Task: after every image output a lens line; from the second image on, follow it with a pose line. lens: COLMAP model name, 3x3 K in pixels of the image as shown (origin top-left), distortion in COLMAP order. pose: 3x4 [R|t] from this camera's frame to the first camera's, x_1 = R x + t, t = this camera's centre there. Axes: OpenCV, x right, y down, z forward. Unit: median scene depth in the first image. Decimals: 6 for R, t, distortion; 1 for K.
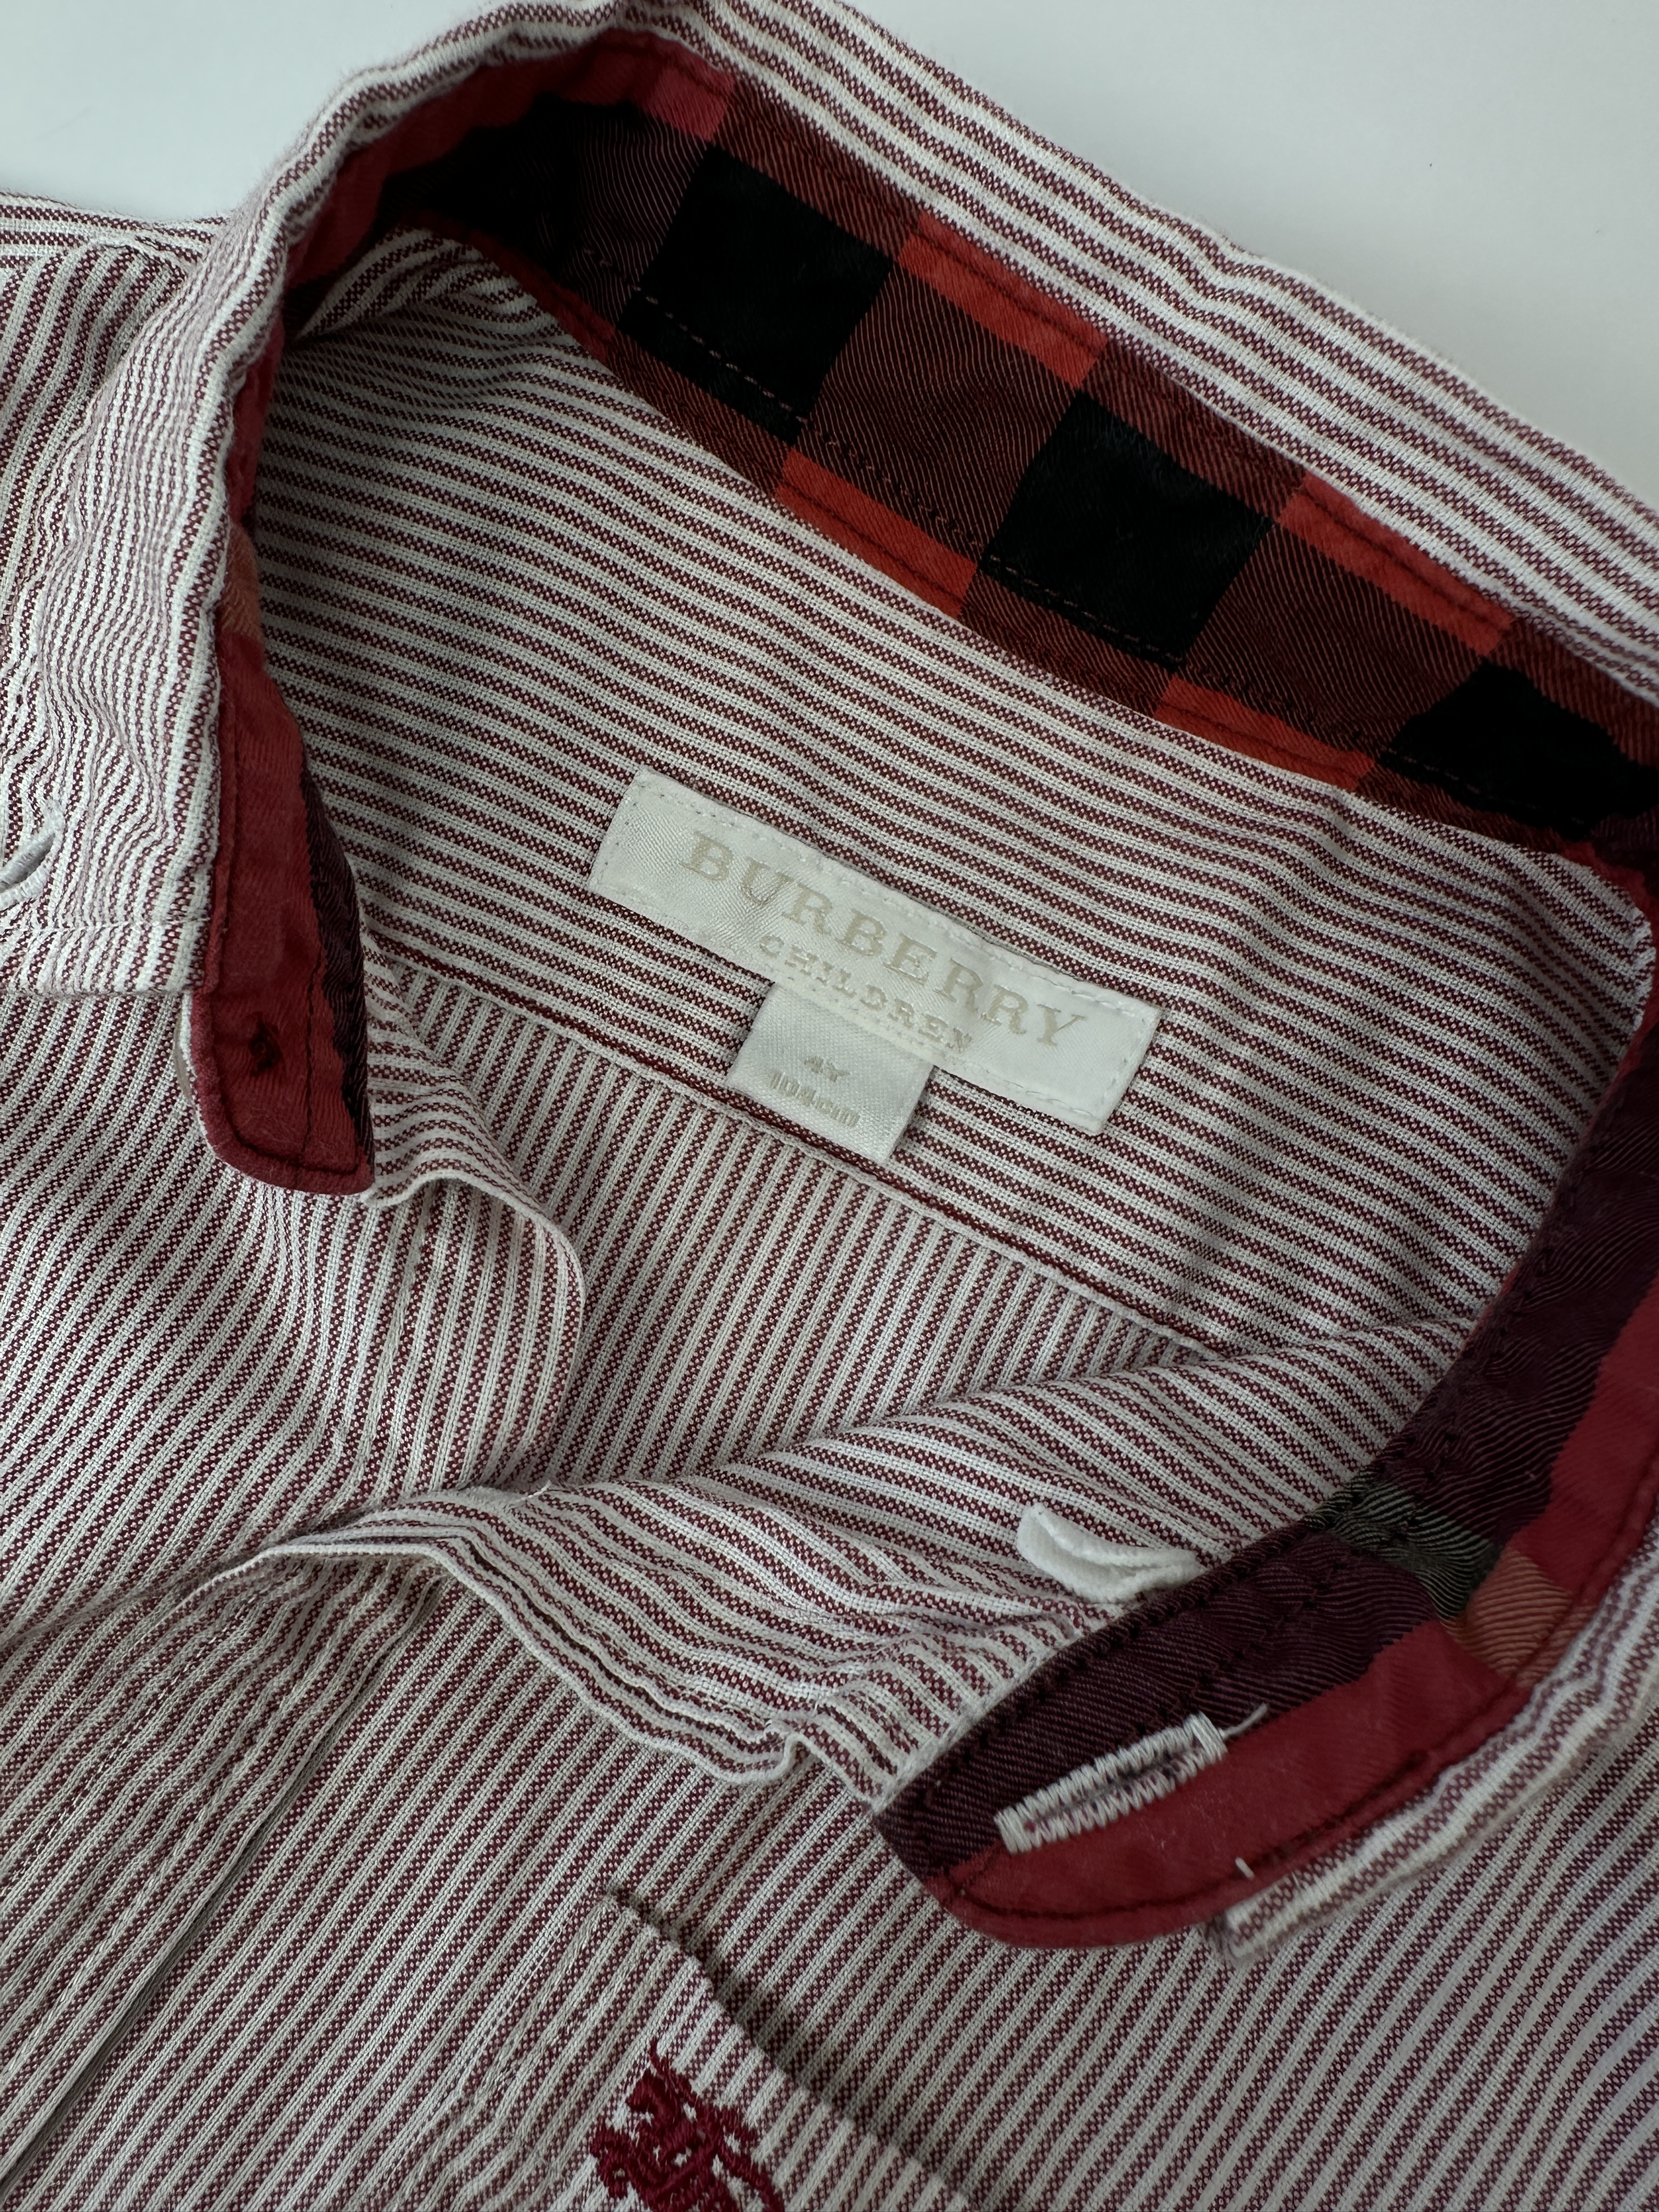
lens RADIAL K [[1313.7, 0, 829.5], [0, 1313.7, 1106.0], [0, 0, 1]] dist [-0.024345, -0.001912]
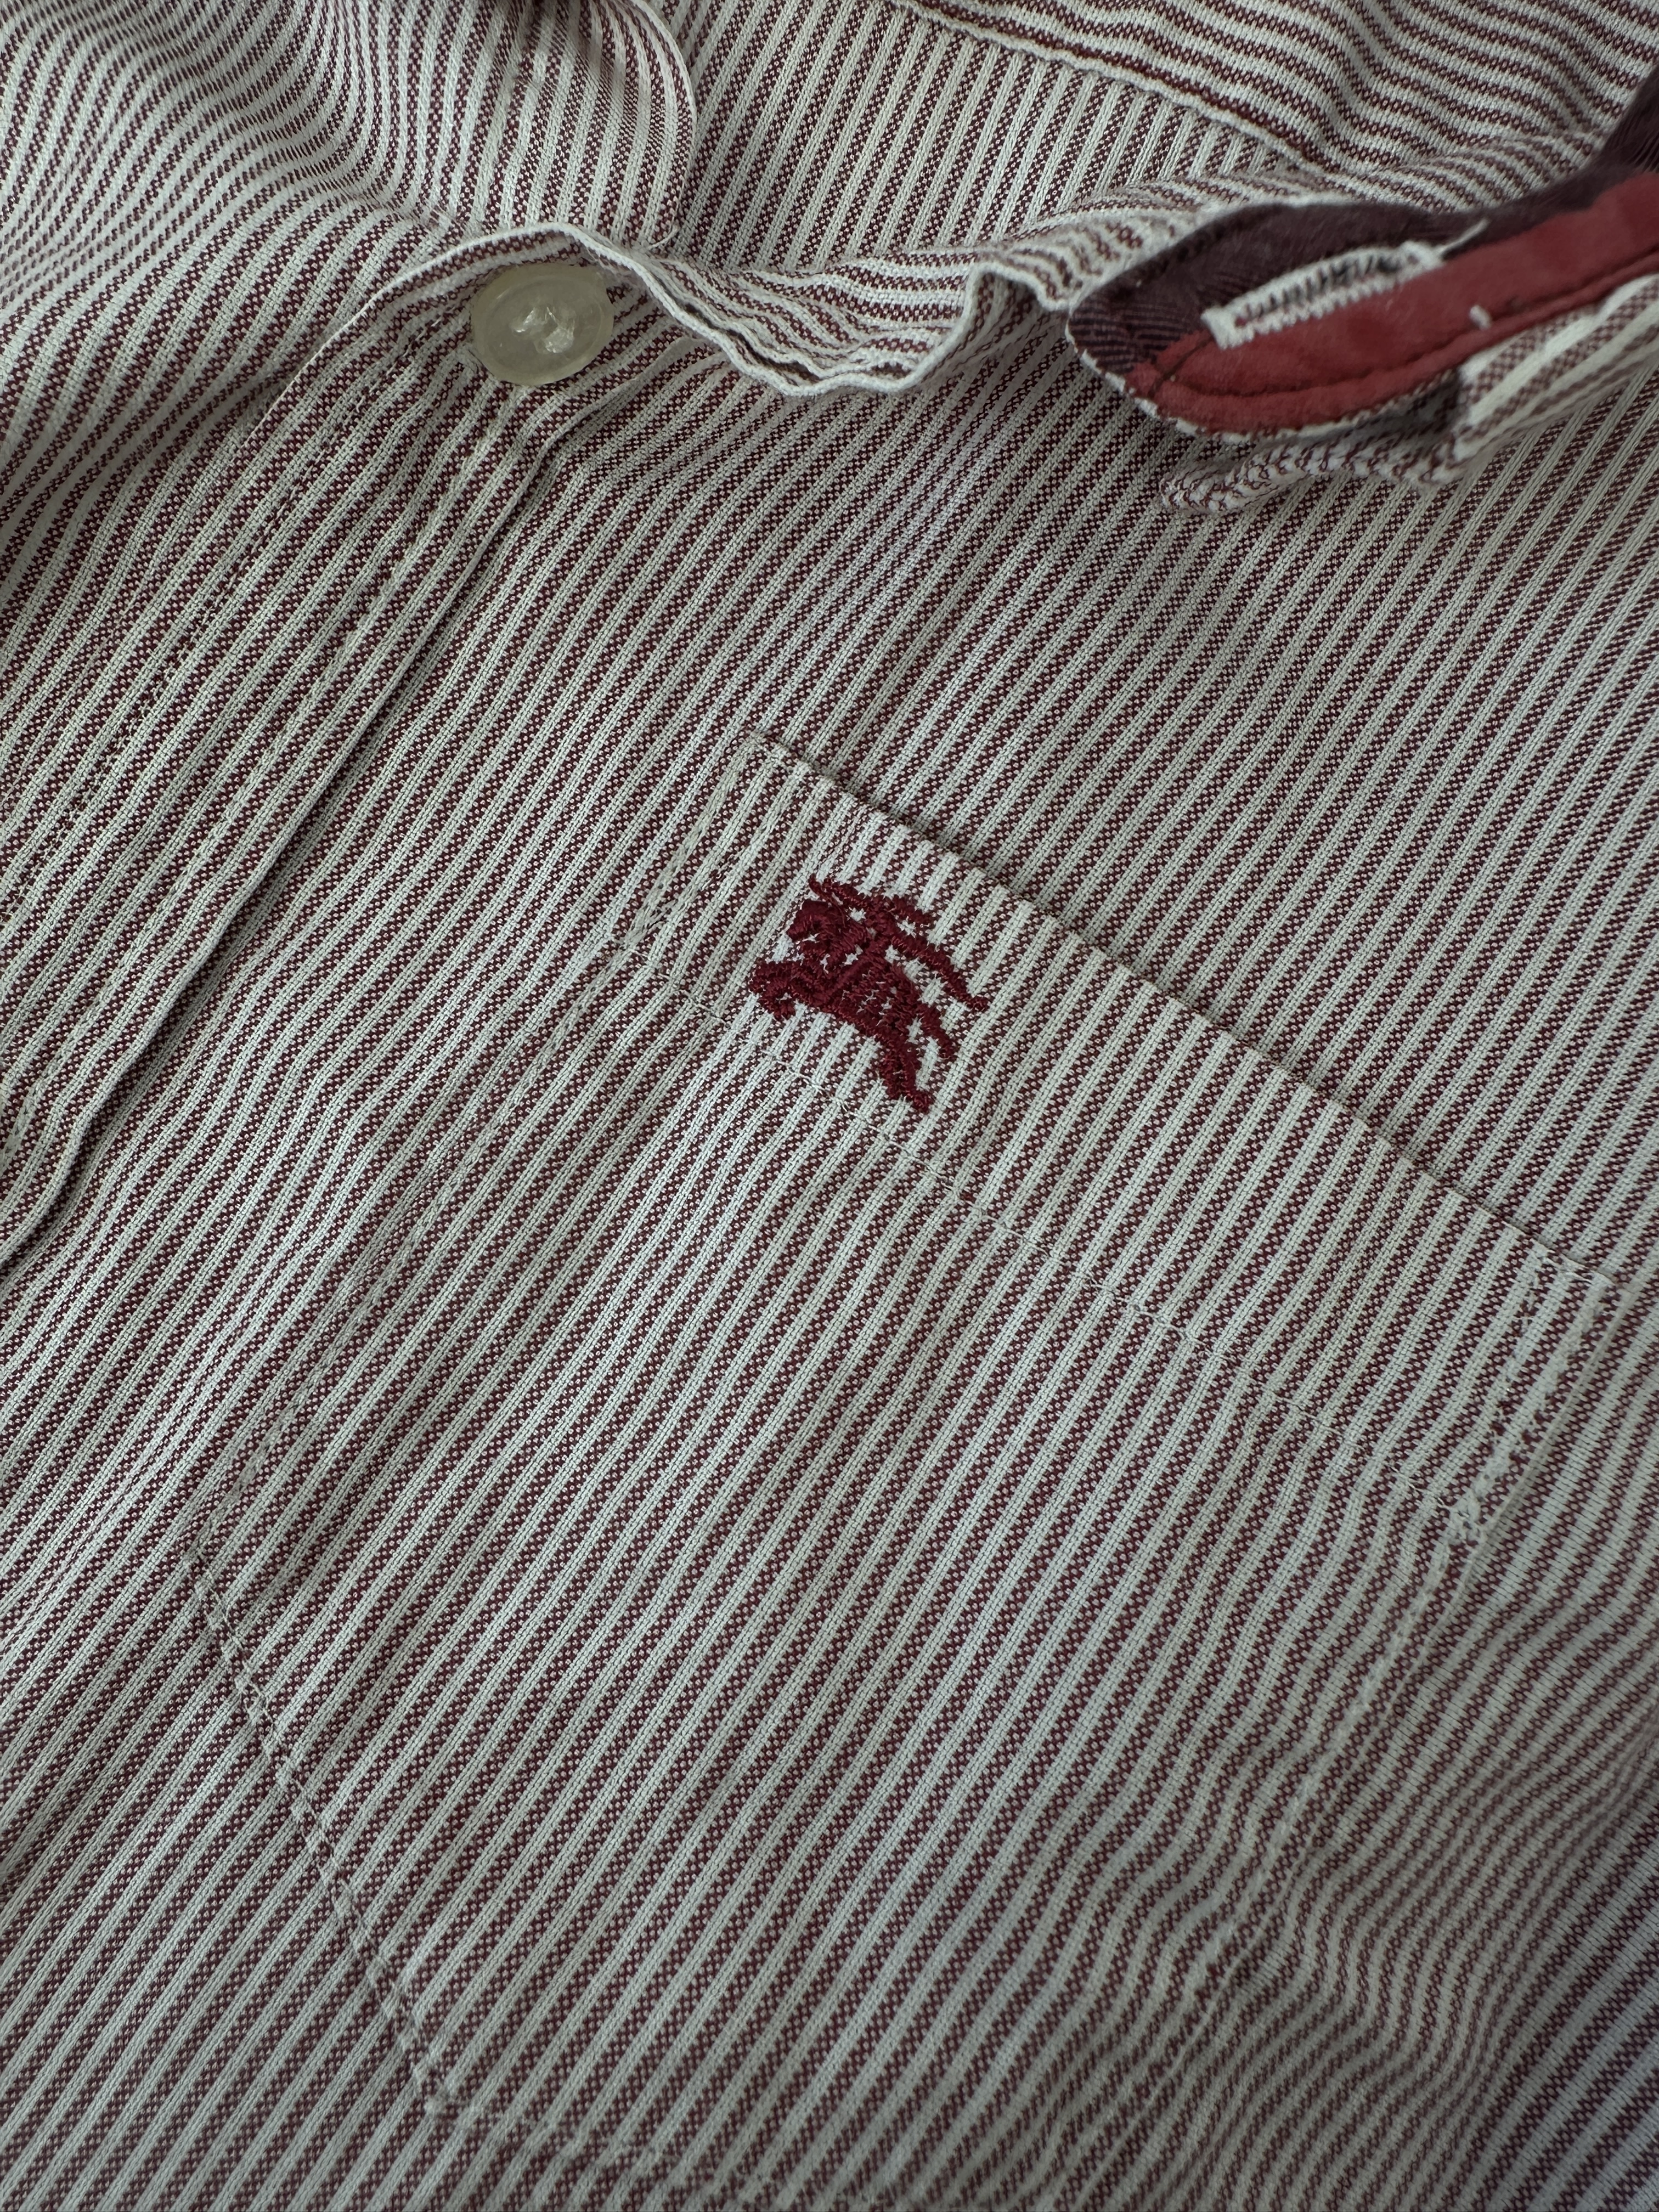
lens RADIAL K [[1313.7, 0, 829.5], [0, 1313.7, 1106.0], [0, 0, 1]] dist [-0.024345, -0.001912]
pose [[0.998905, -0.046769, -0.000792, -0.128169], [0.046721, 0.996800, 0.064862, 0.814620], [-0.002244, -0.064828, 0.997894, 0.038153]]
